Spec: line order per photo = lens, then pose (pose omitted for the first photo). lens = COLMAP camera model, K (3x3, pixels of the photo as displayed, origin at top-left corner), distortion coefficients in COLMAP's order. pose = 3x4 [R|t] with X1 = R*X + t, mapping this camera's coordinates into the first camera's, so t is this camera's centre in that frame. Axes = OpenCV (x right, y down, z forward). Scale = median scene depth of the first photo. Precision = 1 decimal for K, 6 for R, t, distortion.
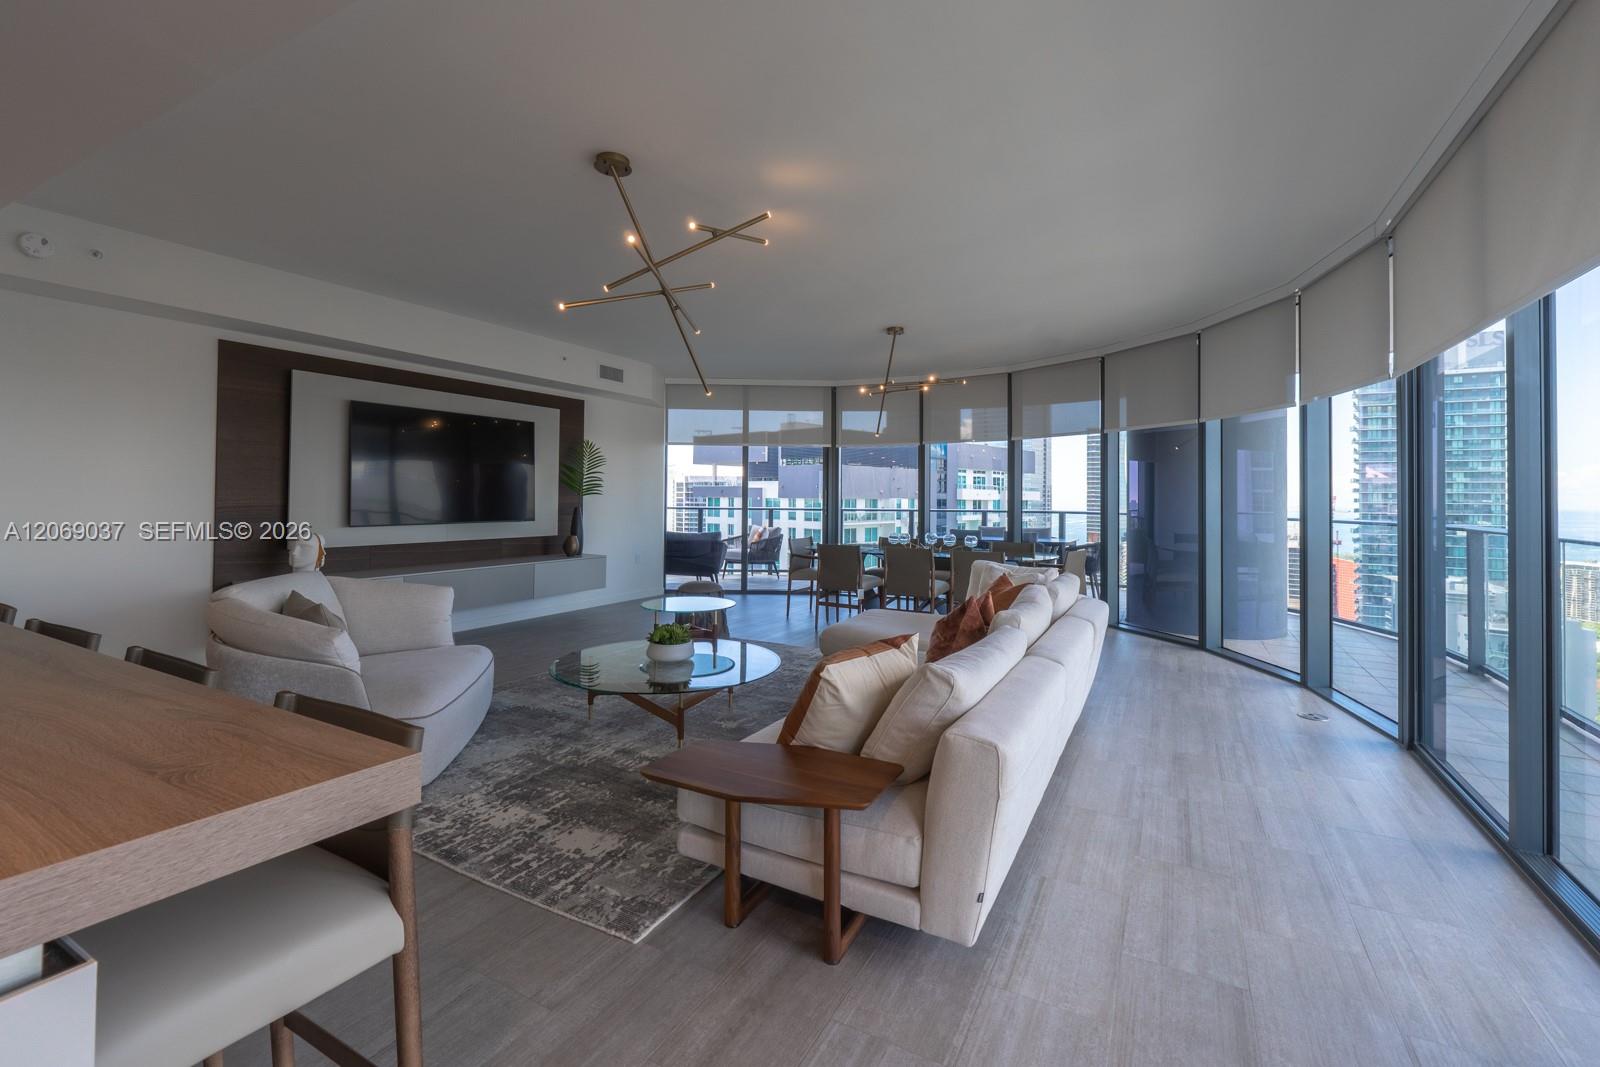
lens RADIAL K [[681.4, 0, 800.9], [0, 681.4, 489.1], [0, 0, 1]] dist [0.000805, 0.000228]
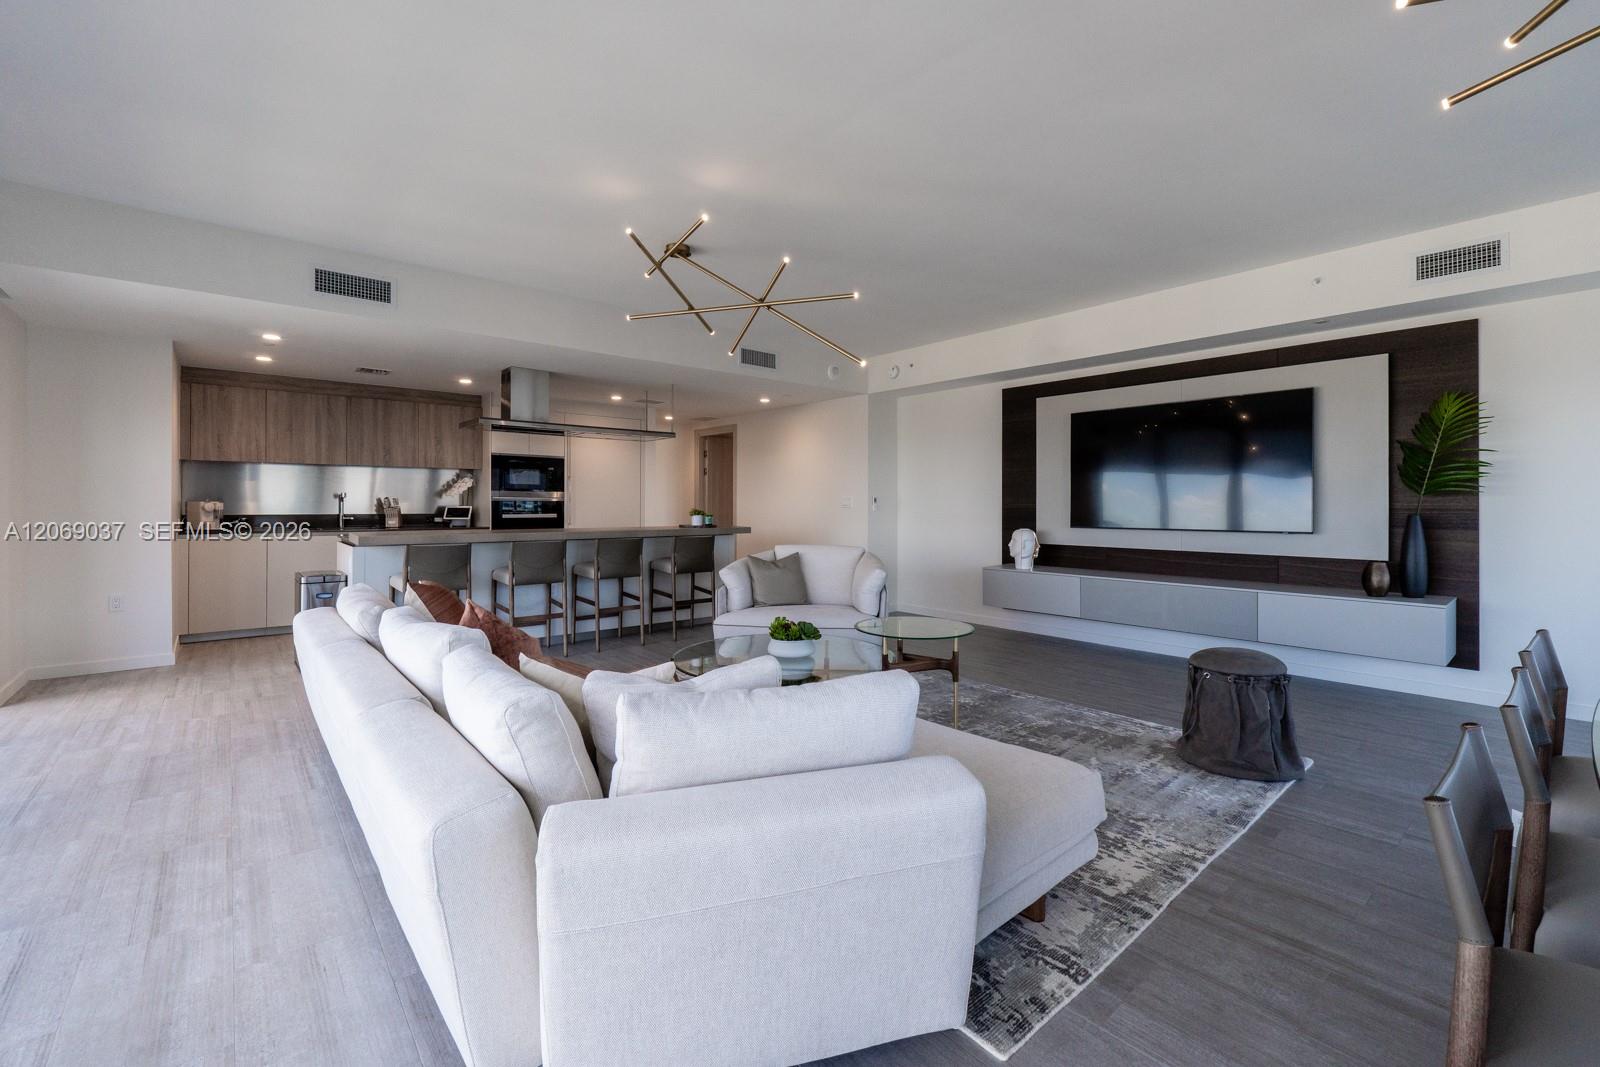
lens RADIAL K [[680.4, 0, 837.4], [0, 680.4, 514.1], [0, 0, 1]] dist [-0.000940, 0.000024]
pose [[-0.327975, 0.005256, -0.944672, 0.850526], [0.008380, 0.999961, 0.002654, 0.046924], [0.944649, -0.007046, -0.328006, 1.621202]]
